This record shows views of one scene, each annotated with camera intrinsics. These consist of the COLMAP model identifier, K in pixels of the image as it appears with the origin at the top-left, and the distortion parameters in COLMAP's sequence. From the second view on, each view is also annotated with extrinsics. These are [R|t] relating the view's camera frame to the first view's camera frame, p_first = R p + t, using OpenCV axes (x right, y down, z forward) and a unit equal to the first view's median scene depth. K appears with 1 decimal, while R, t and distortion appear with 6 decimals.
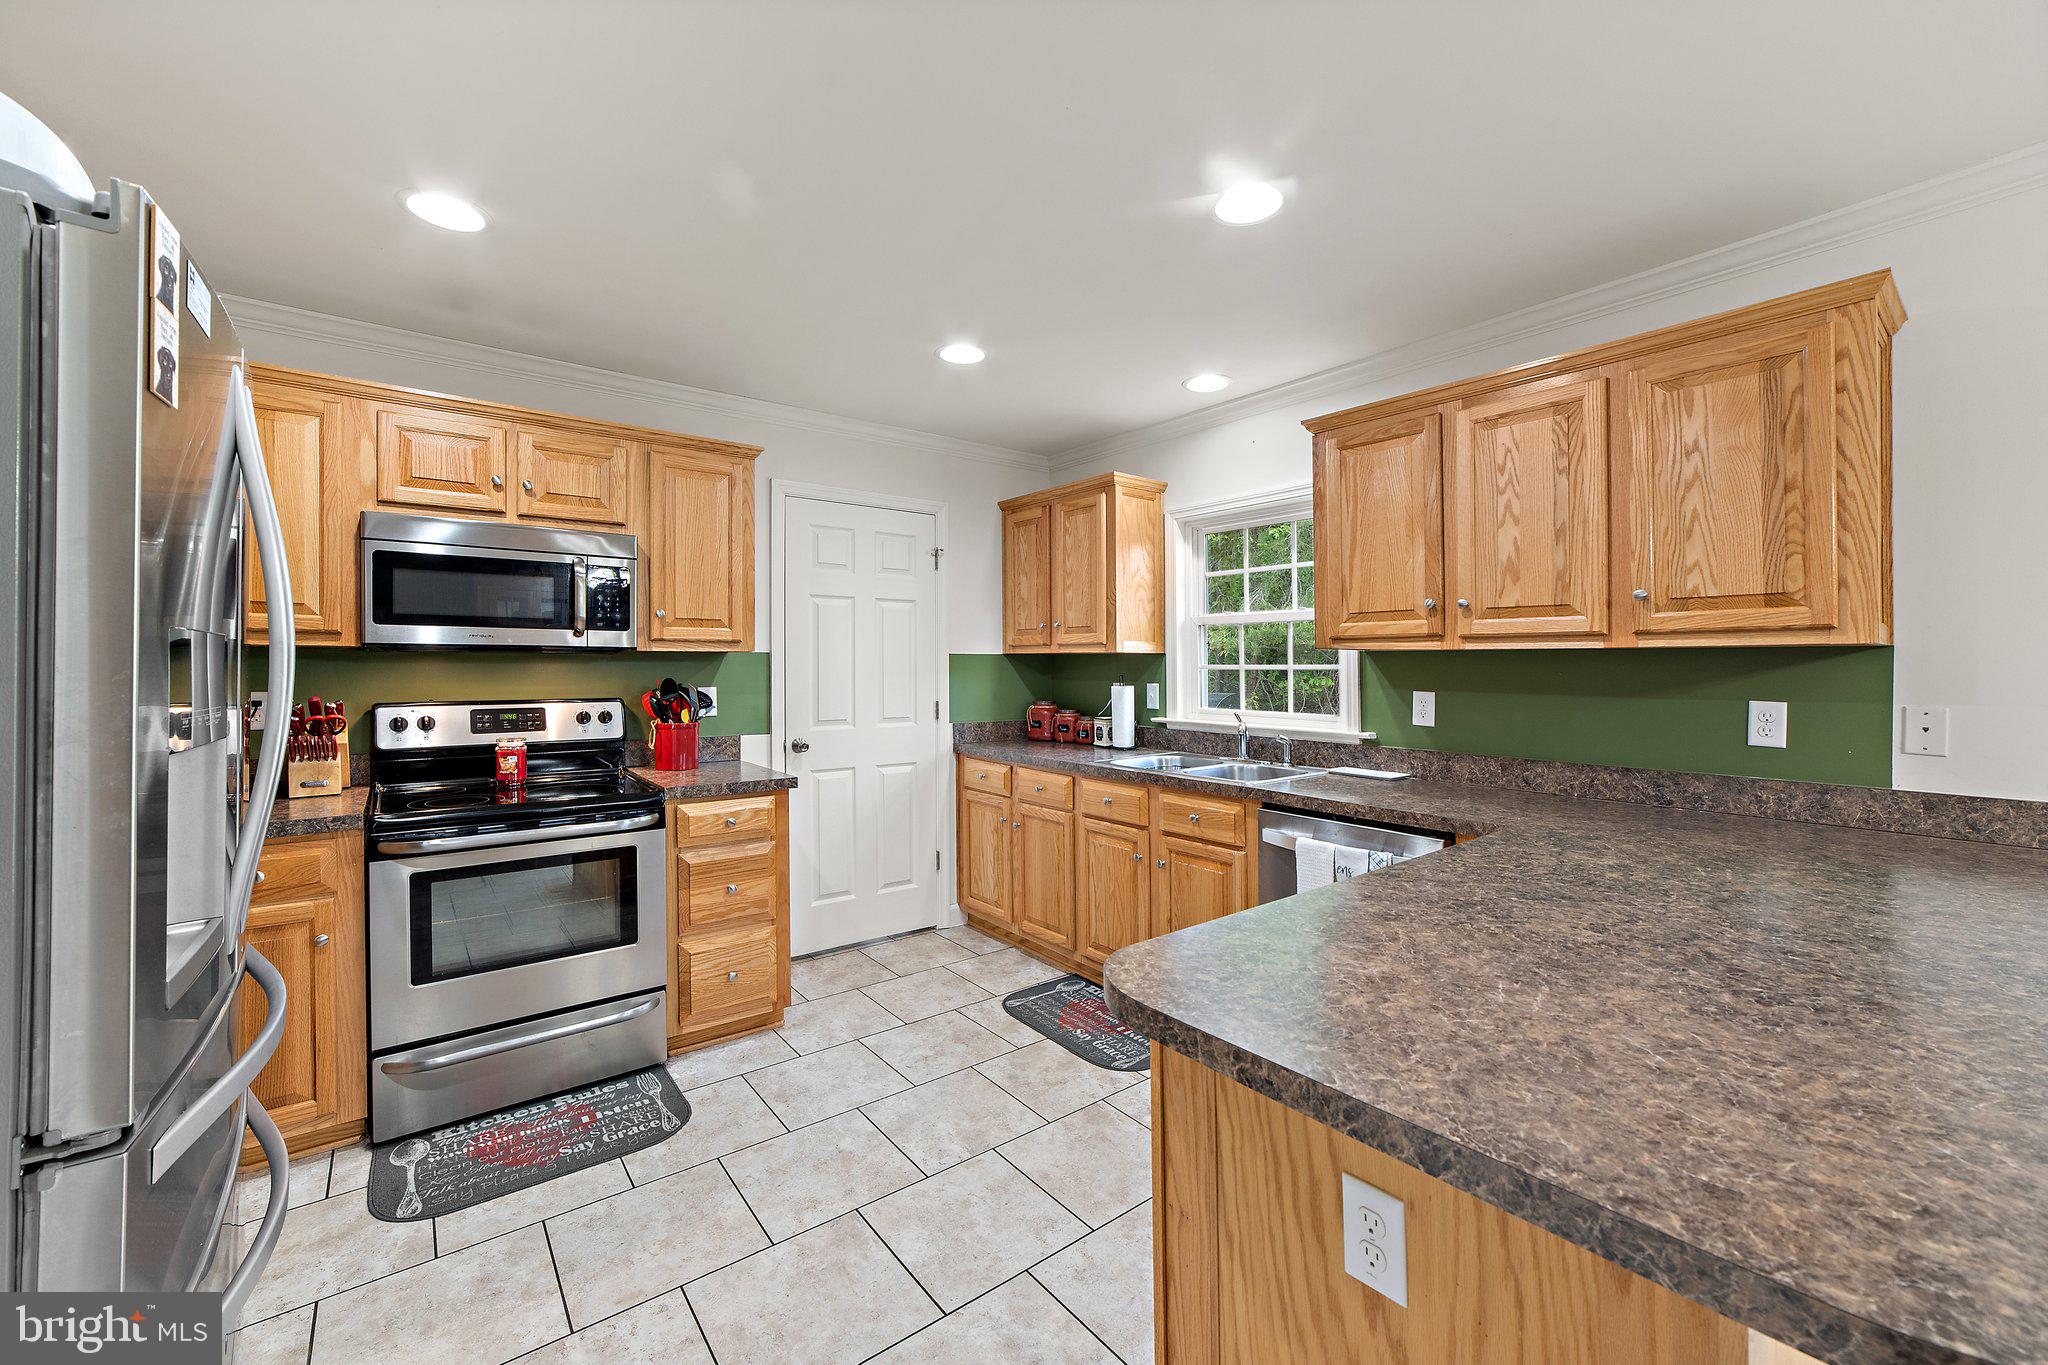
lens RADIAL K [[806.8, 0, 1022.3], [0, 806.8, 669.7], [0, 0, 1]] dist [-0.018374, 0.001901]
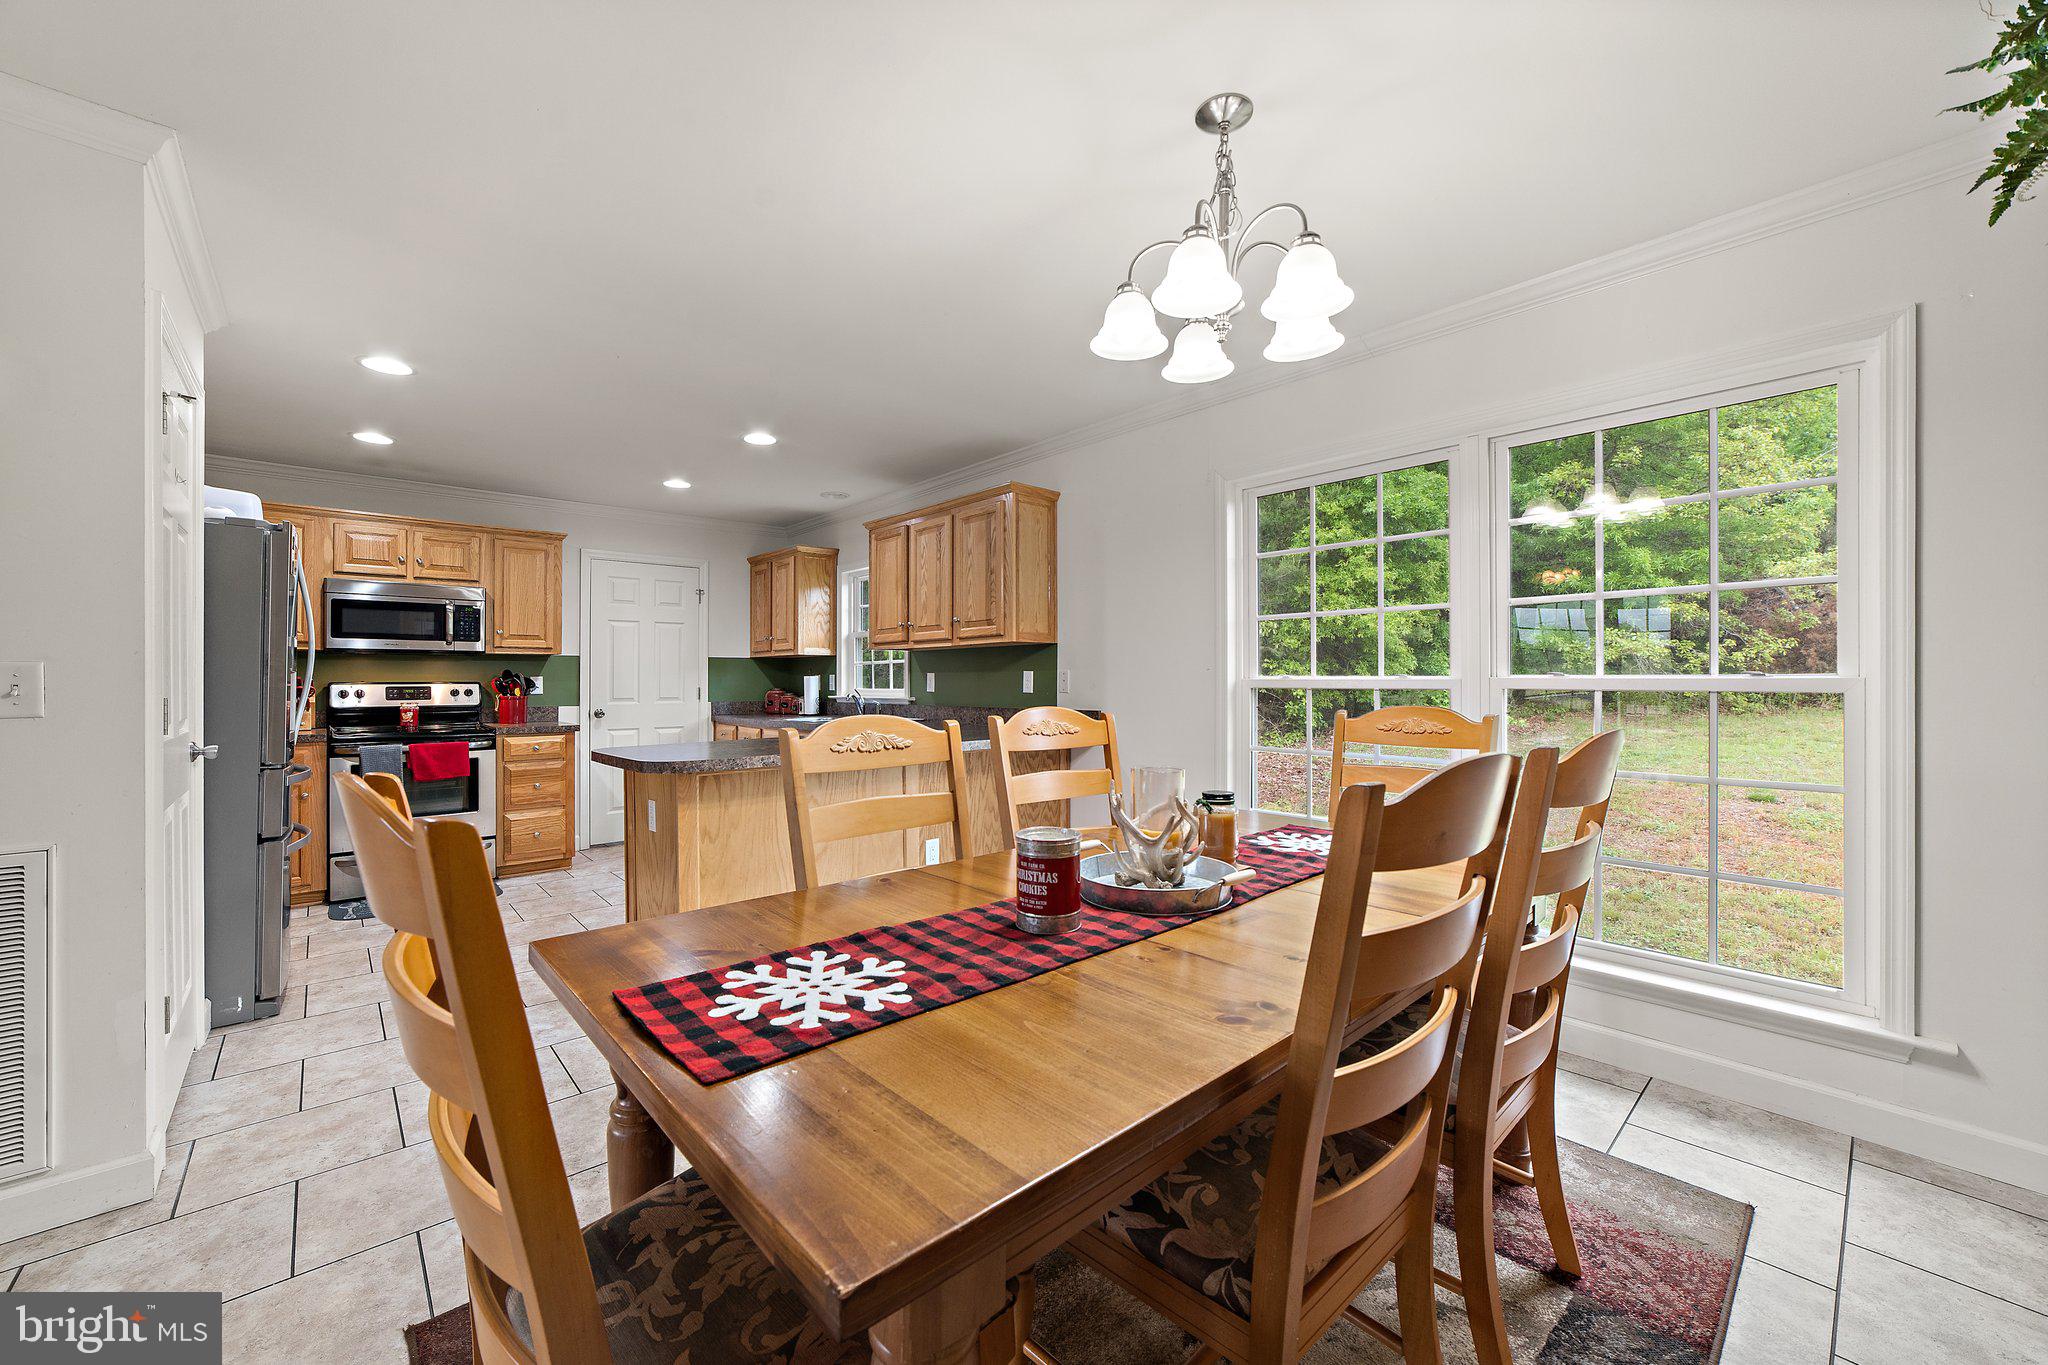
lens RADIAL K [[806.8, 0, 1022.3], [0, 806.8, 669.3], [0, 0, 1]] dist [-0.018374, 0.001901]
pose [[0.998128, -0.007442, 0.060707, 0.595919], [0.008804, 0.999715, -0.022203, 0.062217], [-0.060524, 0.022695, 0.997909, -0.828663]]
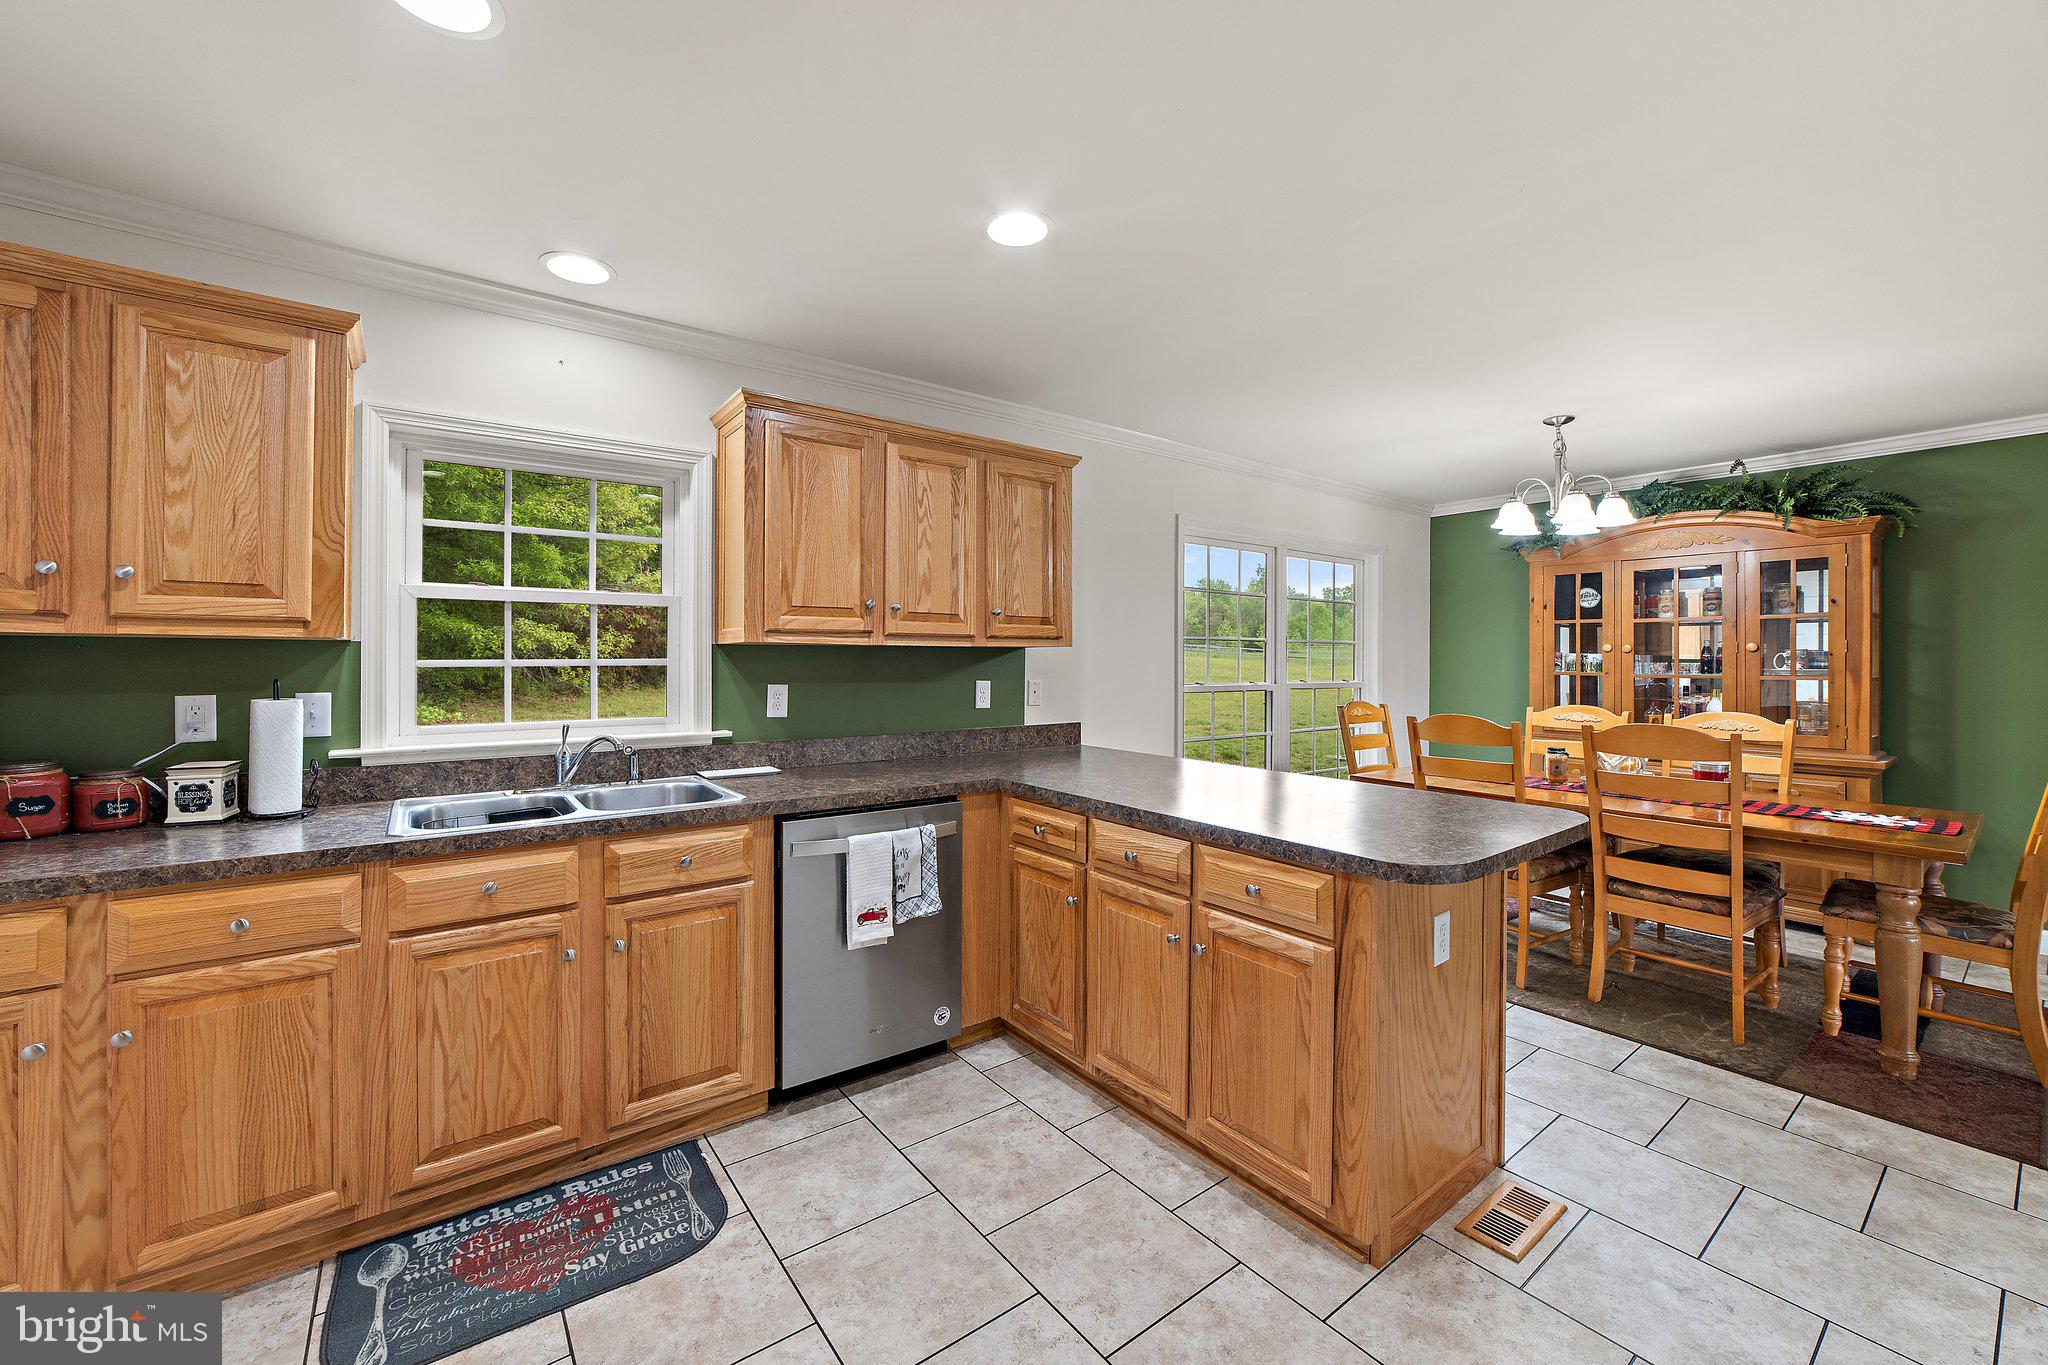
lens RADIAL K [[806.8, 0, 1025.8], [0, 806.8, 653.1], [0, 0, 1]] dist [-0.018374, 0.001901]
pose [[0.016170, 0.004498, 0.999859, -0.536472], [0.006846, 0.999966, -0.004609, -0.006178], [-0.999846, 0.006919, 0.016139, 0.663128]]
